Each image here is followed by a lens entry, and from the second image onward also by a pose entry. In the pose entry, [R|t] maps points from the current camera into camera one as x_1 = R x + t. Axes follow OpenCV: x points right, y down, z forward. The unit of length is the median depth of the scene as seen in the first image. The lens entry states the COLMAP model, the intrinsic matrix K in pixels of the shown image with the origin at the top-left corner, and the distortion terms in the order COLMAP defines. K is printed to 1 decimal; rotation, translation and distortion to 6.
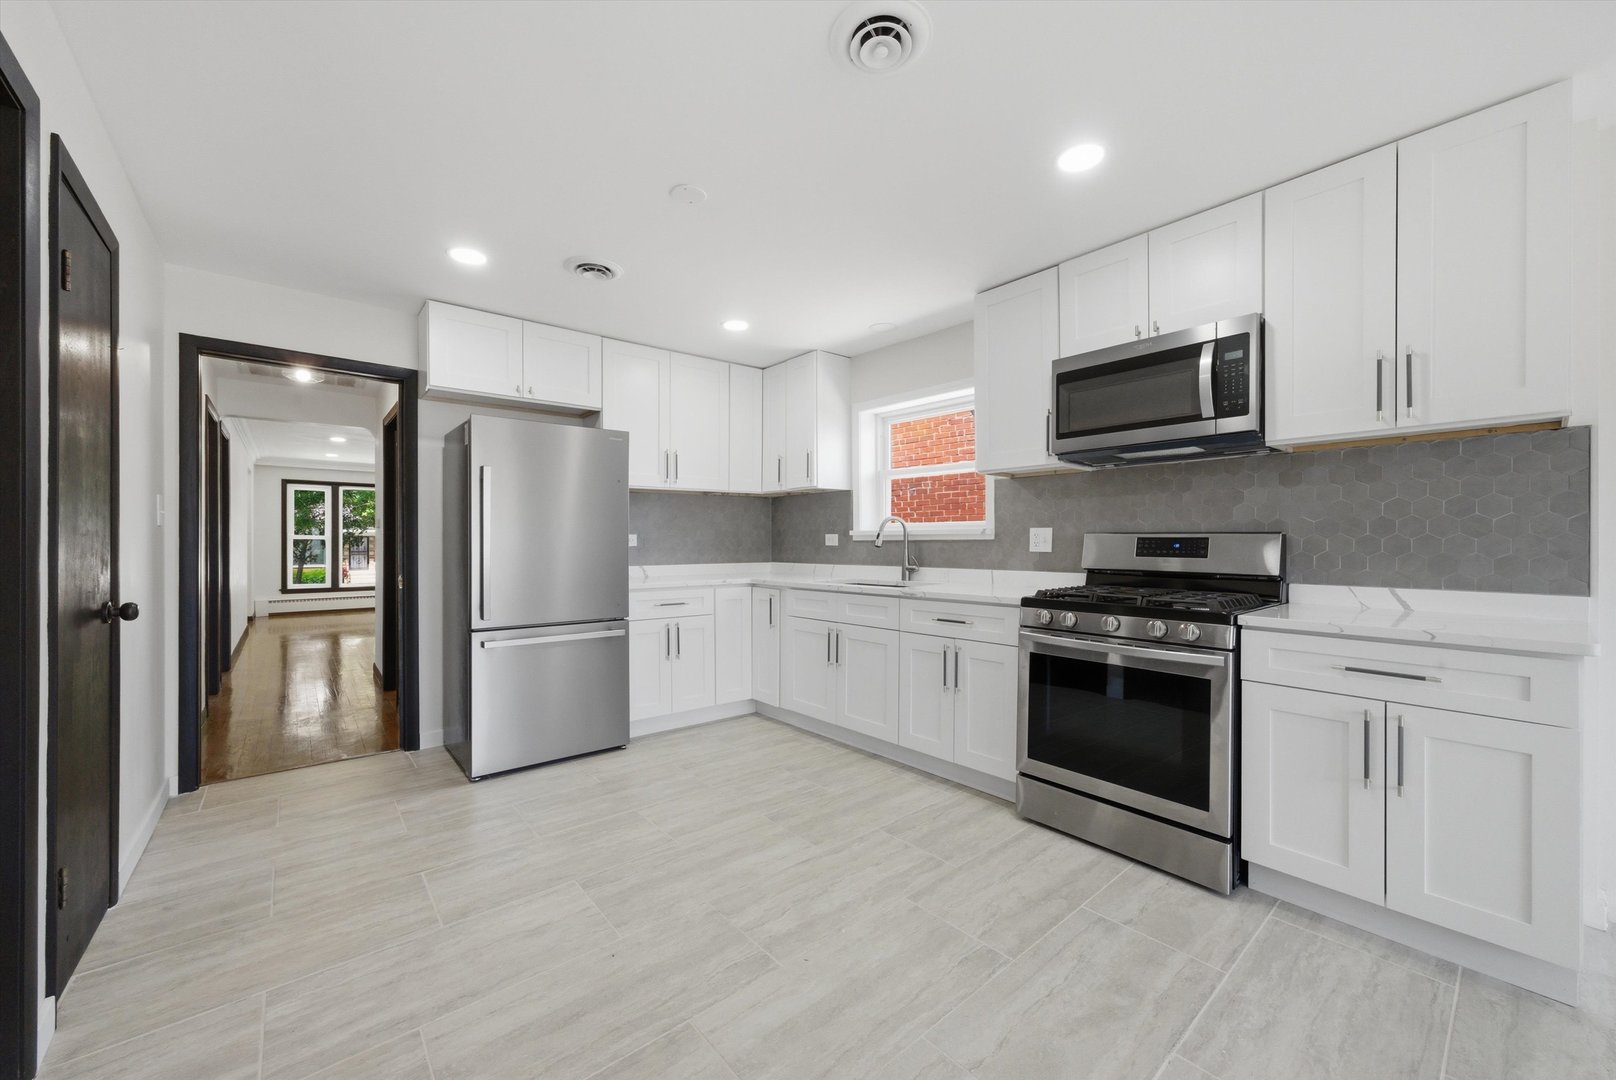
lens RADIAL K [[614.9, 0, 809.5], [0, 614.9, 541.2], [0, 0, 1]] dist [-0.008735, 0.001523]
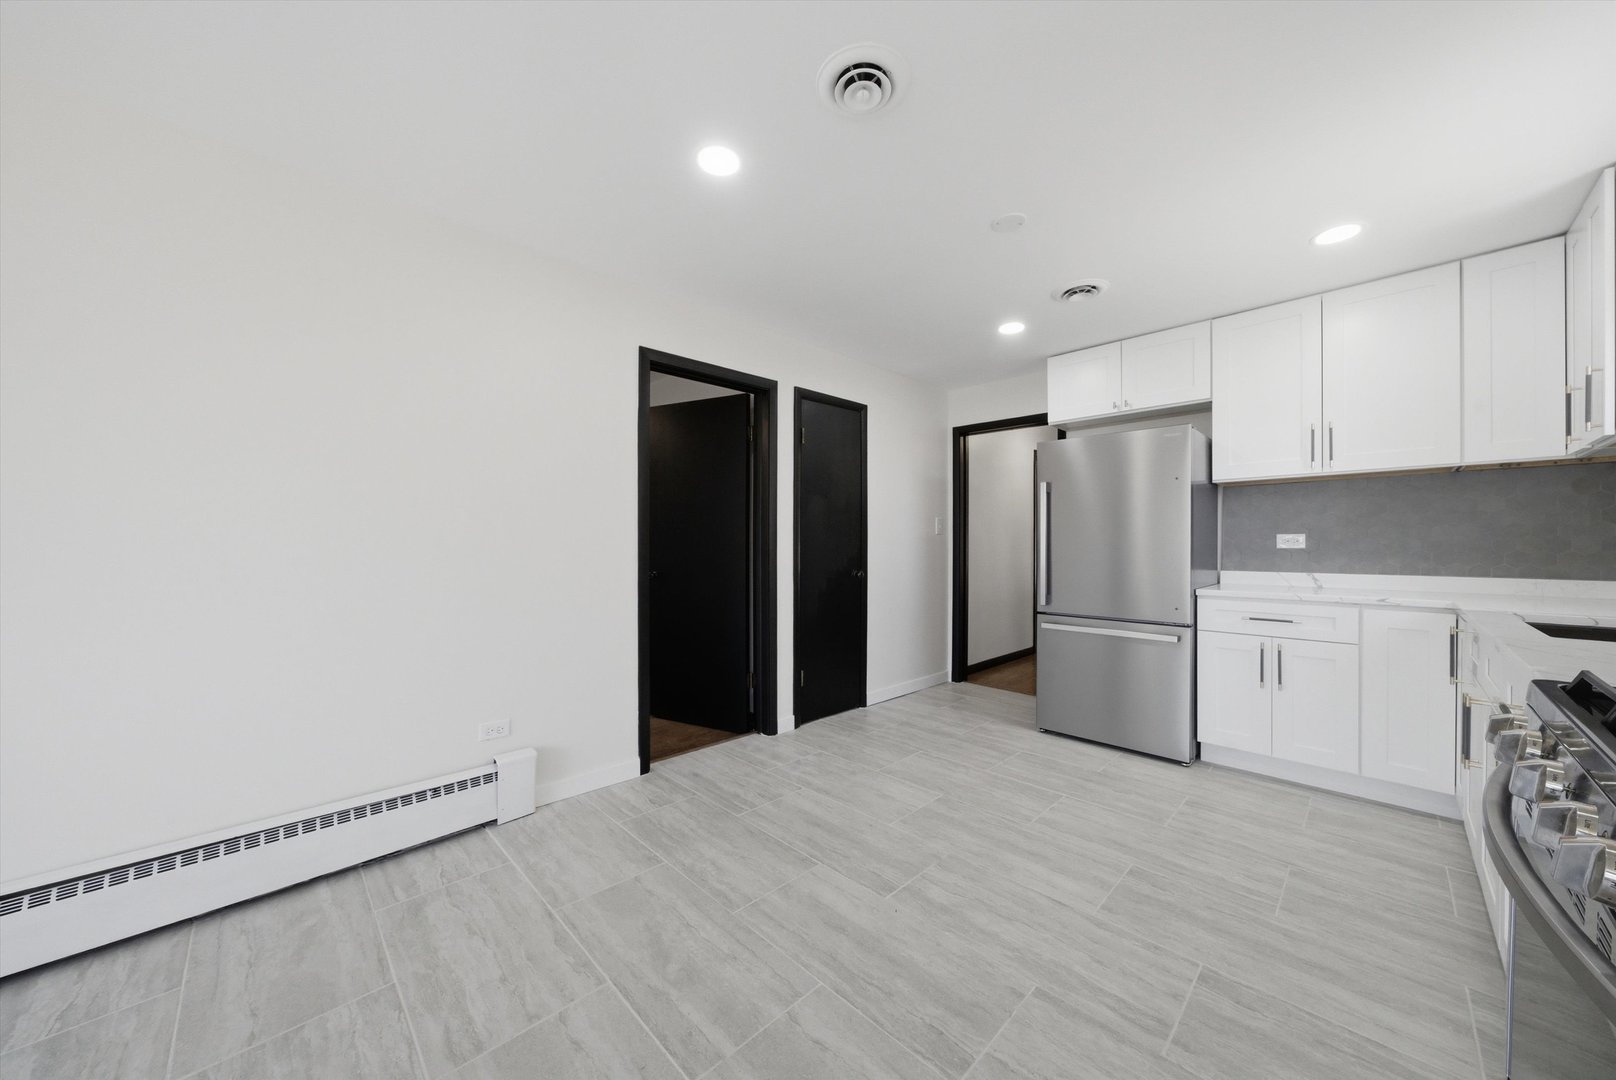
lens RADIAL K [[568.1, 0, 815.6], [0, 568.1, 550.3], [0, 0, 1]] dist [-0.002617, 0.000347]
pose [[0.070403, 0.010196, -0.997467, 0.551177], [0.003226, 0.999940, 0.010449, 0.001712], [0.997513, -0.003954, 0.070366, 0.417780]]
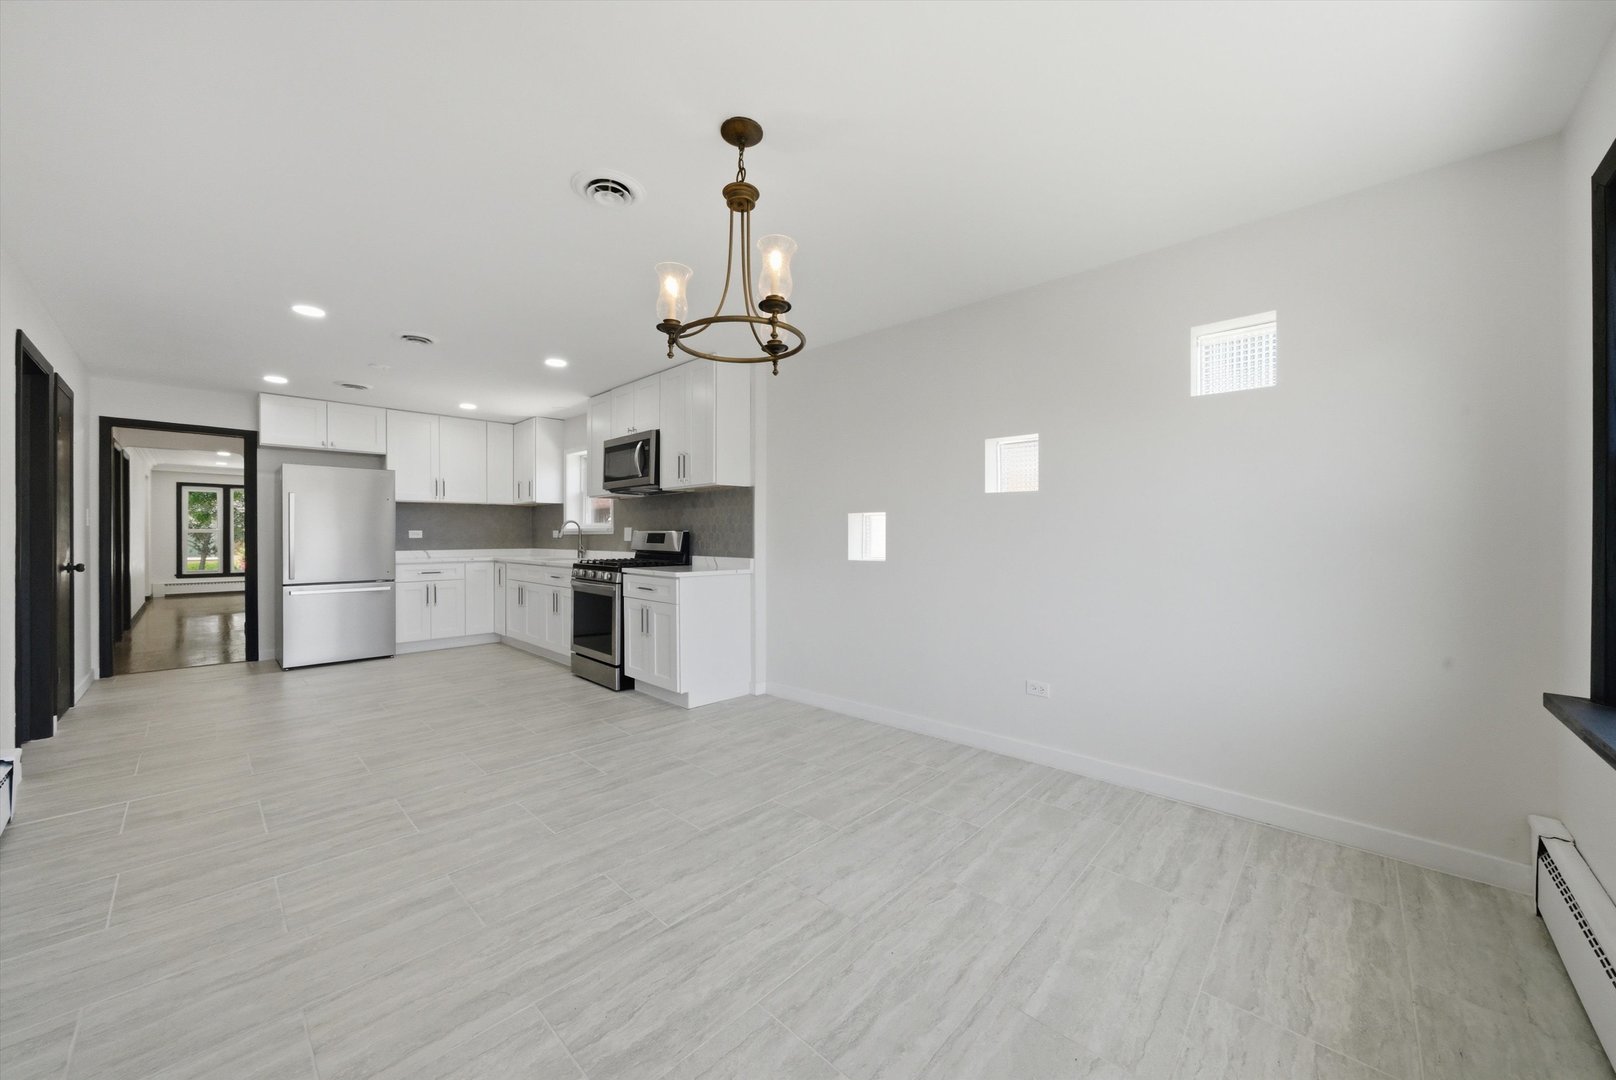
lens RADIAL K [[597.8, 0, 804.3], [0, 597.8, 534.5], [0, 0, 1]] dist [0.003509, -0.000523]
pose [[0.996199, 0.000160, 0.087110, 0.737634], [-0.000301, 0.999999, 0.001609, -0.003683], [-0.087110, -0.001629, 0.996197, -0.792127]]
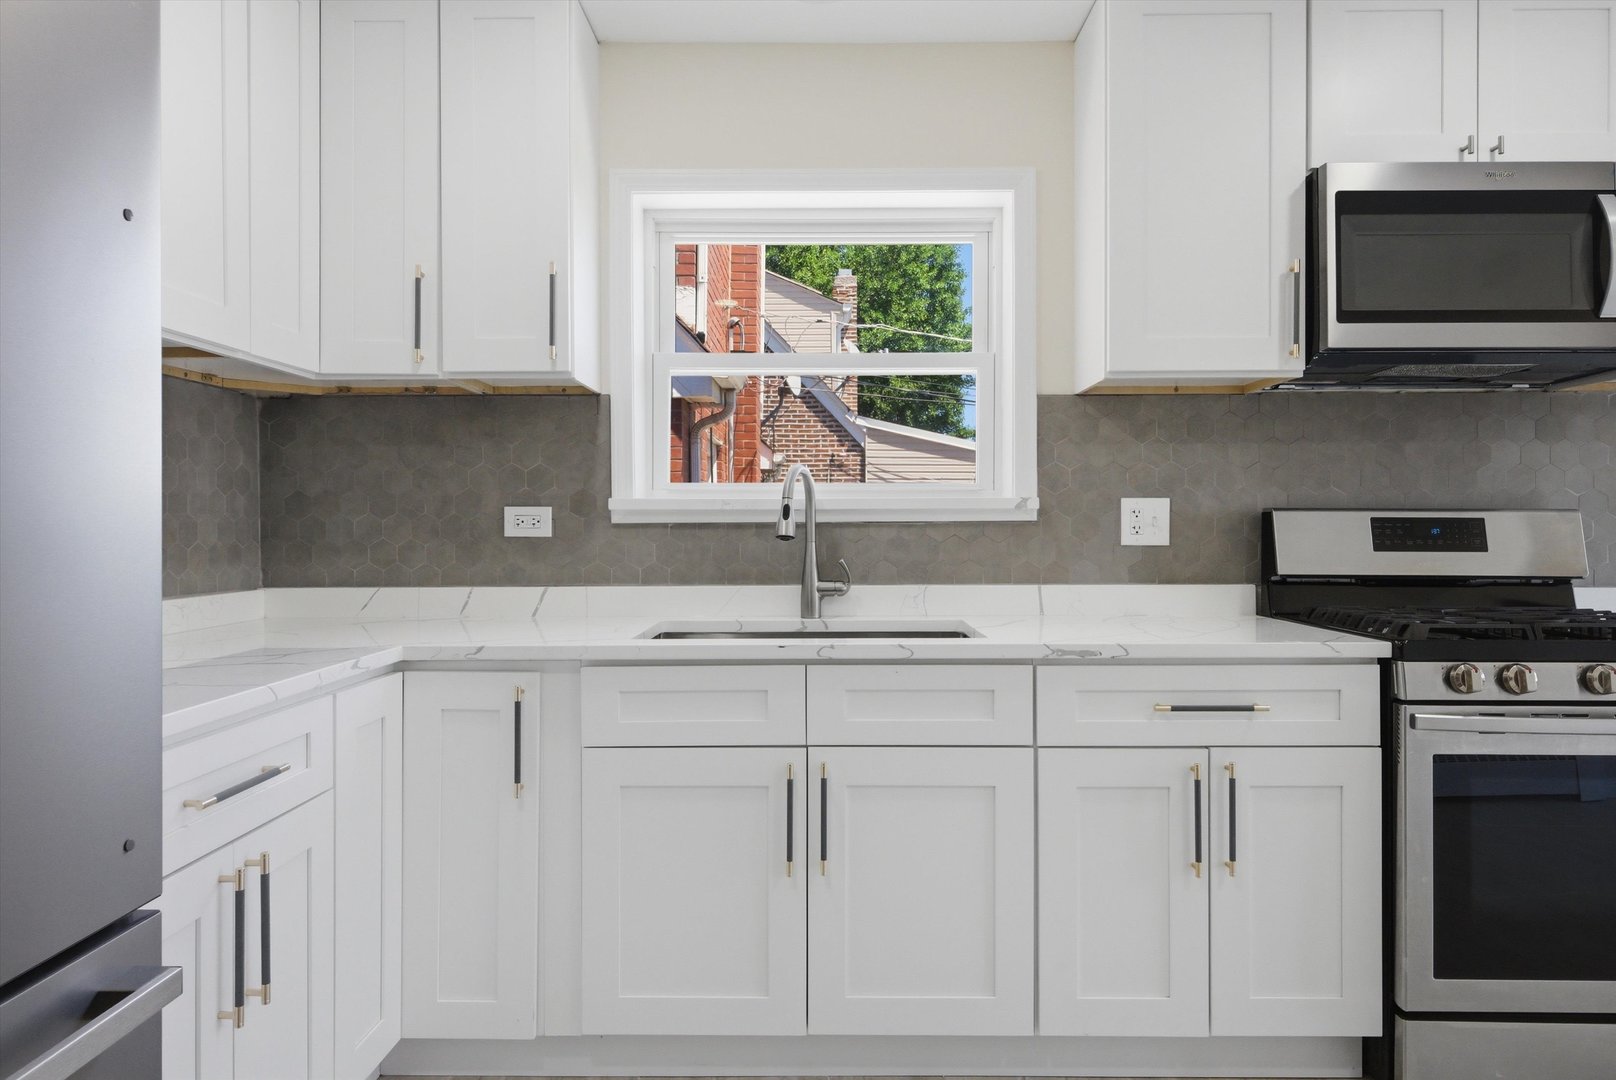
lens RADIAL K [[1132.3, 0, 814.5], [0, 1132.3, 517.9], [0, 0, 1]] dist [0.035010, -0.001089]
pose [[0.651992, 0.007145, 0.758192, -0.500167], [0.000839, 0.999948, -0.010145, 0.003887], [-0.758225, 0.007250, 0.651952, 0.599684]]
